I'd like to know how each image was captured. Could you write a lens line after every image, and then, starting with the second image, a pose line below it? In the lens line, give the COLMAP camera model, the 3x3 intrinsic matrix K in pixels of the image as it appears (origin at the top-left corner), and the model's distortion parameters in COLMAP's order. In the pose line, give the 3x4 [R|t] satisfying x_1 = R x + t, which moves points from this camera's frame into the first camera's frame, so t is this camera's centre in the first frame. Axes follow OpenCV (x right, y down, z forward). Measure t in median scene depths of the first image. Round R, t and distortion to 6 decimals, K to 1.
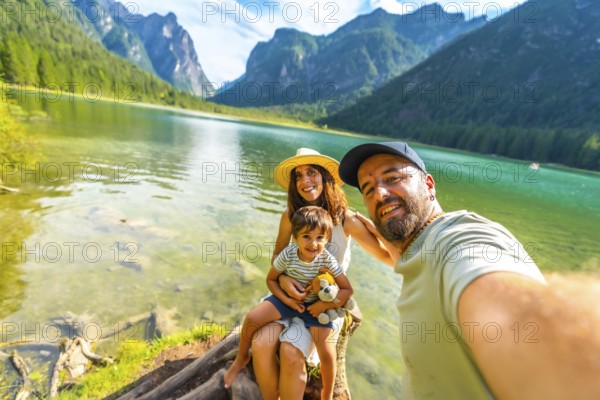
lens RADIAL K [[264.8, 0, 300.0], [0, 264.8, 200.0], [0, 0, 1]] dist [-0.014474, 0.005018]
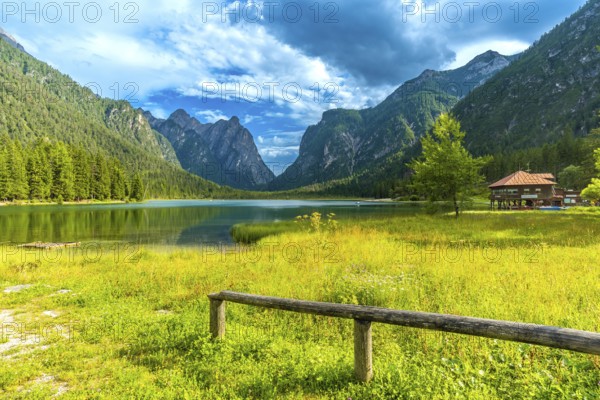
lens RADIAL K [[325.5, 0, 300.0], [0, 325.5, 200.0], [0, 0, 1]] dist [0.001566, -0.000022]
pose [[0.955549, -0.140147, -0.259395, 0.190463], [0.060483, 0.954268, -0.292771, 0.082597], [0.288563, 0.264068, 0.920326, -0.196200]]
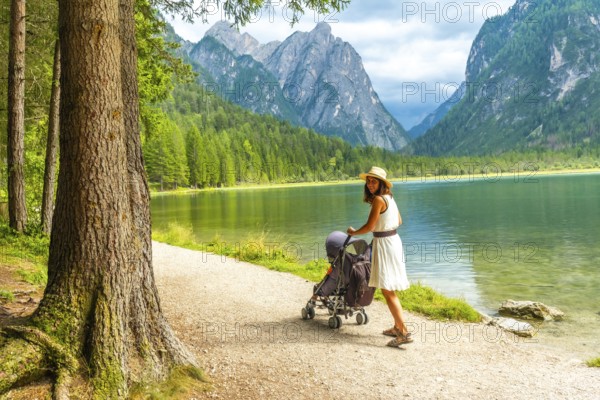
lens RADIAL K [[579.4, 0, 300.0], [0, 579.4, 200.0], [0, 0, 1]] dist [0.005616, 0.005833]
pose [[0.869930, -0.167782, -0.463757, -0.030244], [0.039434, 0.961004, -0.273710, -0.006320], [0.491596, 0.219821, 0.842622, 0.007137]]
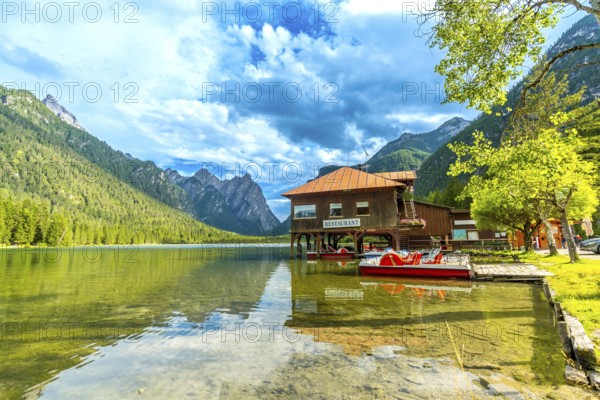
lens RADIAL K [[276.2, 0, 300.7], [0, 276.2, 200.3], [0, 0, 1]] dist [-0.002357, -0.000256]
pose [[0.948328, -0.191586, -0.252920, 0.222403], [0.063902, 0.896113, -0.439202, 0.071929], [0.310790, 0.400346, 0.862052, -0.137715]]
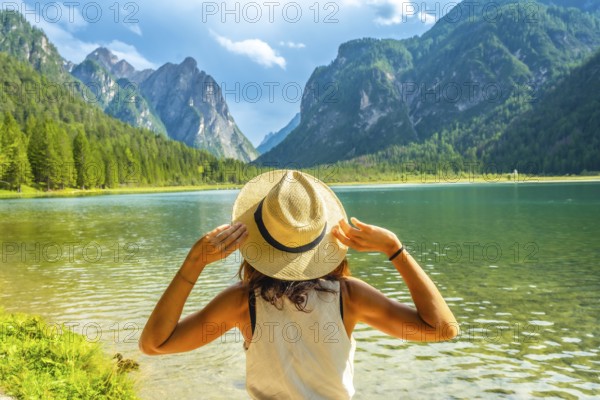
lens RADIAL K [[451.4, 0, 298.6], [0, 451.4, 200.9], [0, 0, 1]] dist [0.000098, 0.003348]
pose [[0.966917, -0.154753, -0.202786, -0.043565], [0.100550, 0.961816, -0.254557, -0.011830], [0.234436, 0.225745, 0.945557, 0.019103]]
